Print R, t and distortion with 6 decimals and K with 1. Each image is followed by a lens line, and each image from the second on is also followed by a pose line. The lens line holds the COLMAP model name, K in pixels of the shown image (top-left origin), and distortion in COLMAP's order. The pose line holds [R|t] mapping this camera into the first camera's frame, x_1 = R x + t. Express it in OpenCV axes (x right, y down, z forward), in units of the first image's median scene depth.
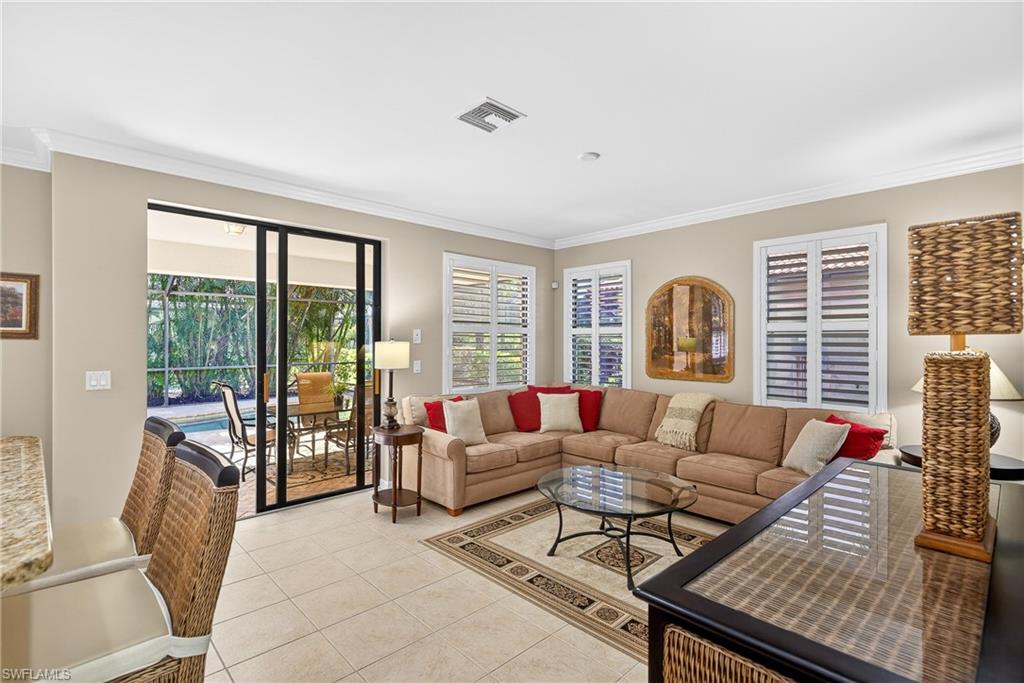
lens RADIAL K [[475.6, 0, 511.7], [0, 475.6, 340.2], [0, 0, 1]] dist [0.003077, 0.000376]
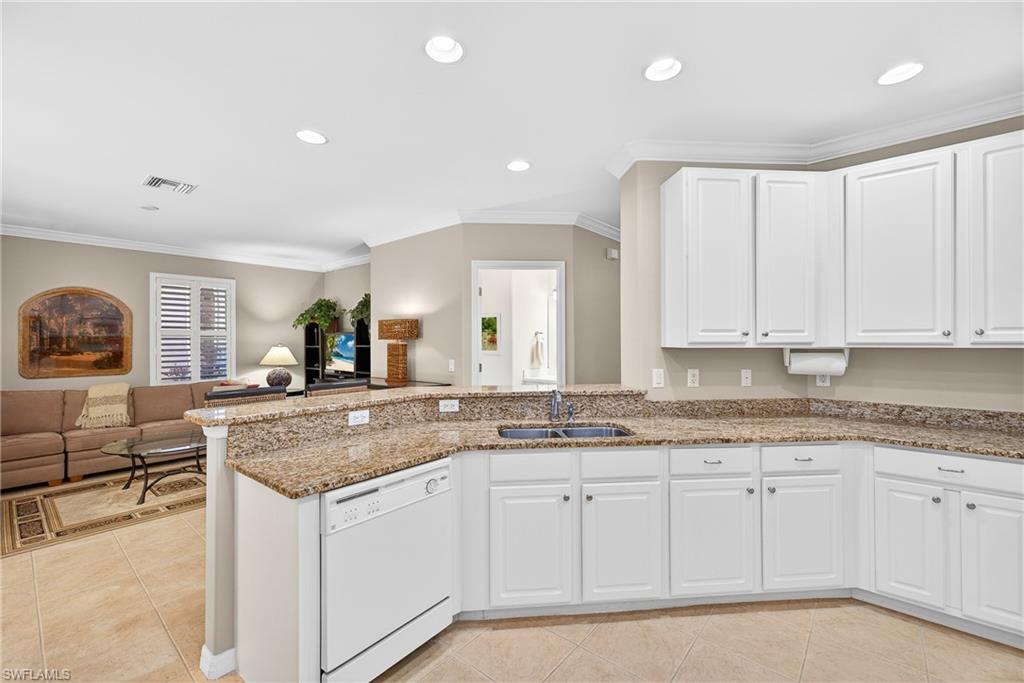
lens RADIAL K [[475.6, 0, 511.7], [0, 475.6, 340.2], [0, 0, 1]] dist [0.003077, 0.000376]
pose [[-0.102044, 0.003589, 0.994773, -1.014246], [0.002591, 0.999991, -0.003342, 0.002807], [-0.994776, 0.002237, -0.102053, 0.081163]]
